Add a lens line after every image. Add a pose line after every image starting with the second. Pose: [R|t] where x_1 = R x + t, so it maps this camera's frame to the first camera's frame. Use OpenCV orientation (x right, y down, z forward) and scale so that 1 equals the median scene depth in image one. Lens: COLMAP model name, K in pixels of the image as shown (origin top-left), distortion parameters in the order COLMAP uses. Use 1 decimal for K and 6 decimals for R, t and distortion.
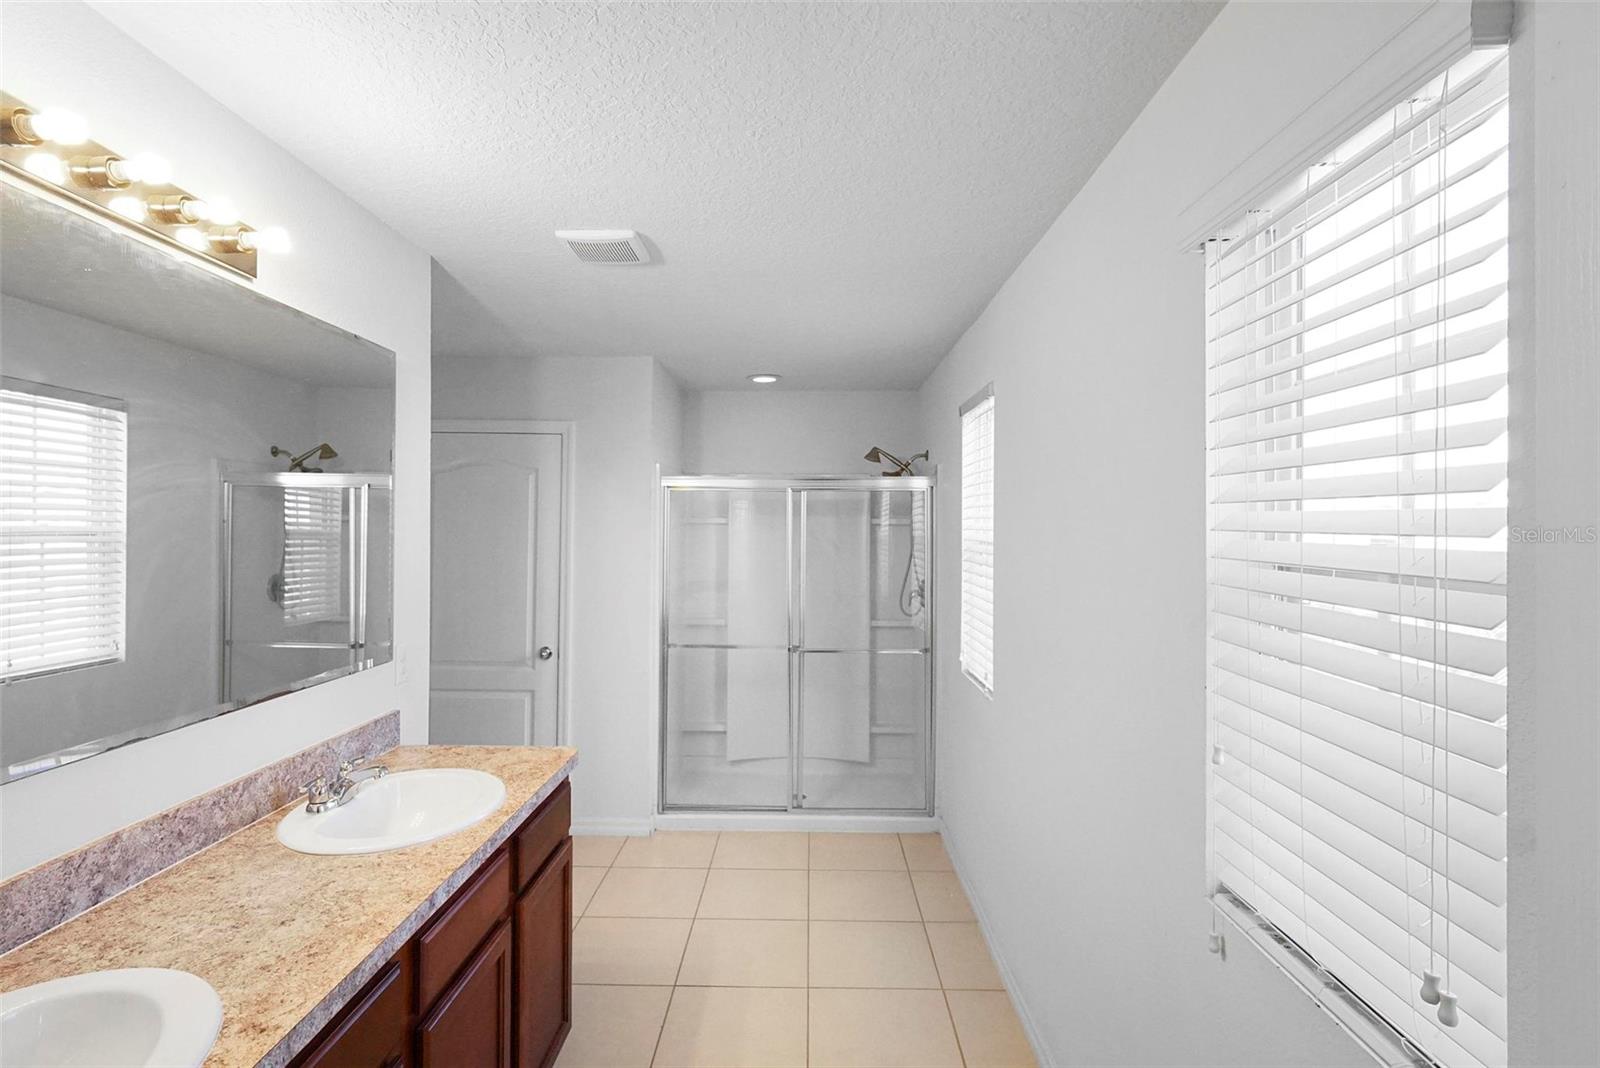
lens RADIAL K [[770.9, 0, 800.0], [0, 770.9, 534.0], [0, 0, 1]] dist [0.000088, 0.000511]
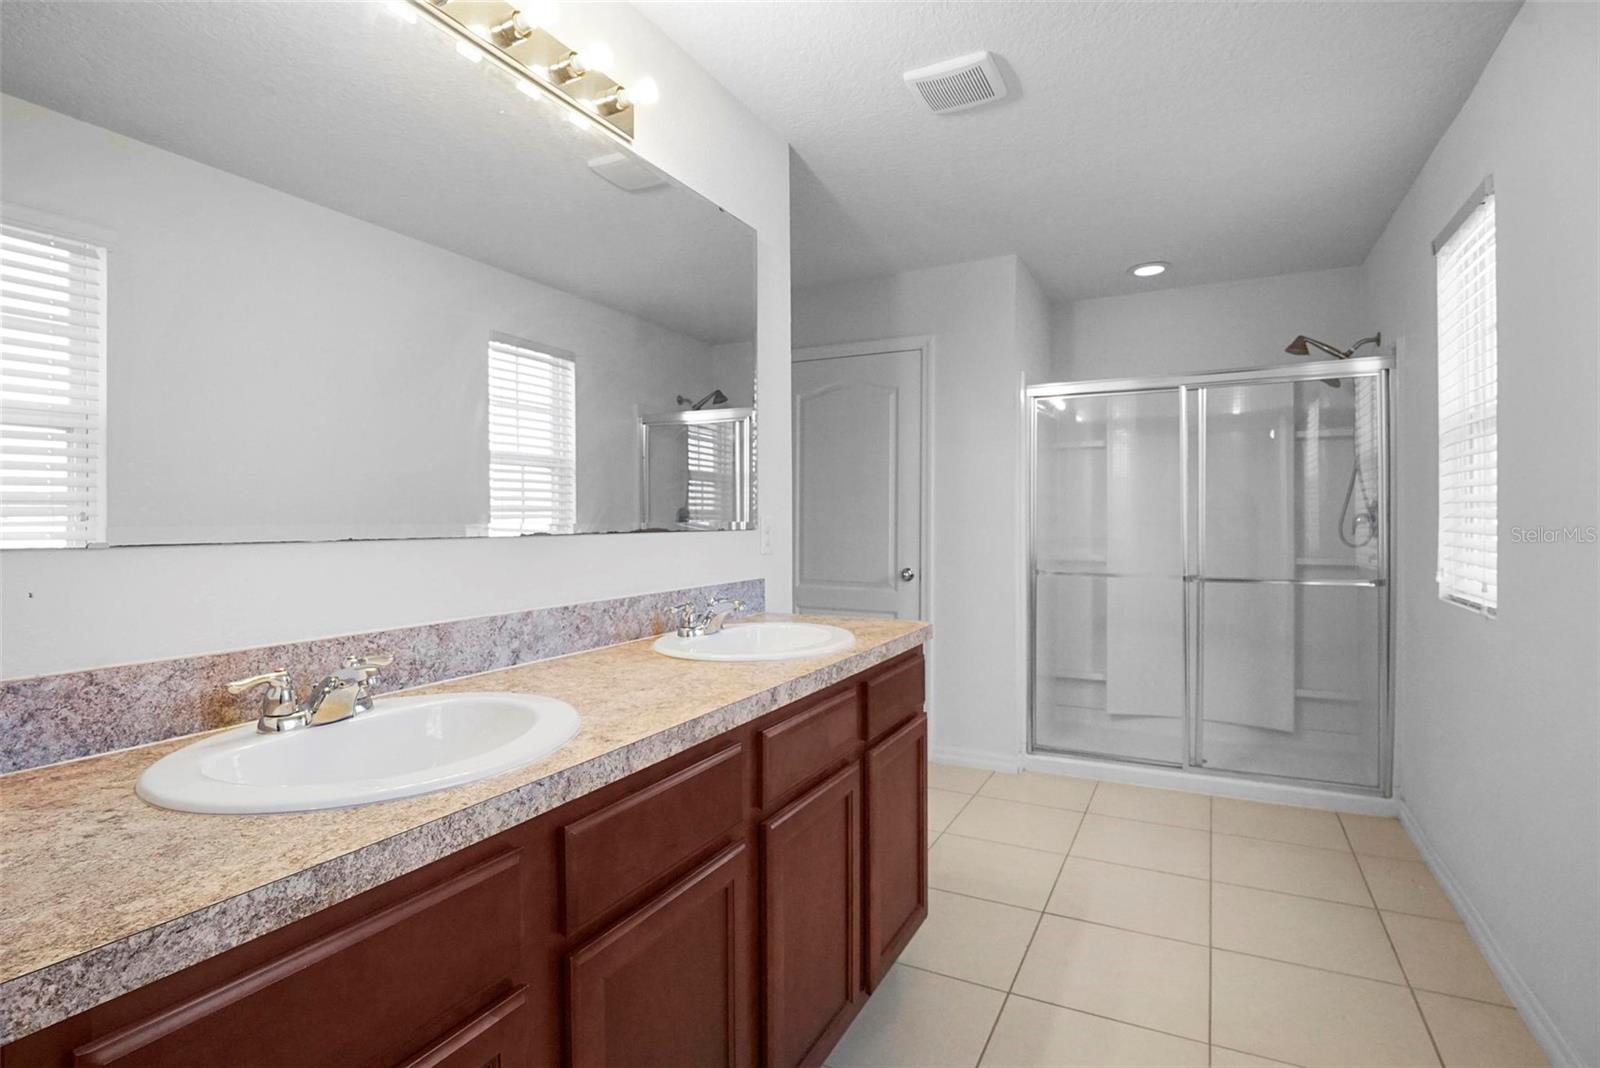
lens RADIAL K [[782.9, 0, 800.0], [0, 782.9, 534.0], [0, 0, 1]] dist [-0.003321, -0.019398]
pose [[0.892323, -0.006390, -0.451352, -0.003241], [0.011854, 0.999887, 0.009279, 0.103105], [0.451242, -0.013630, 0.892298, 0.058111]]
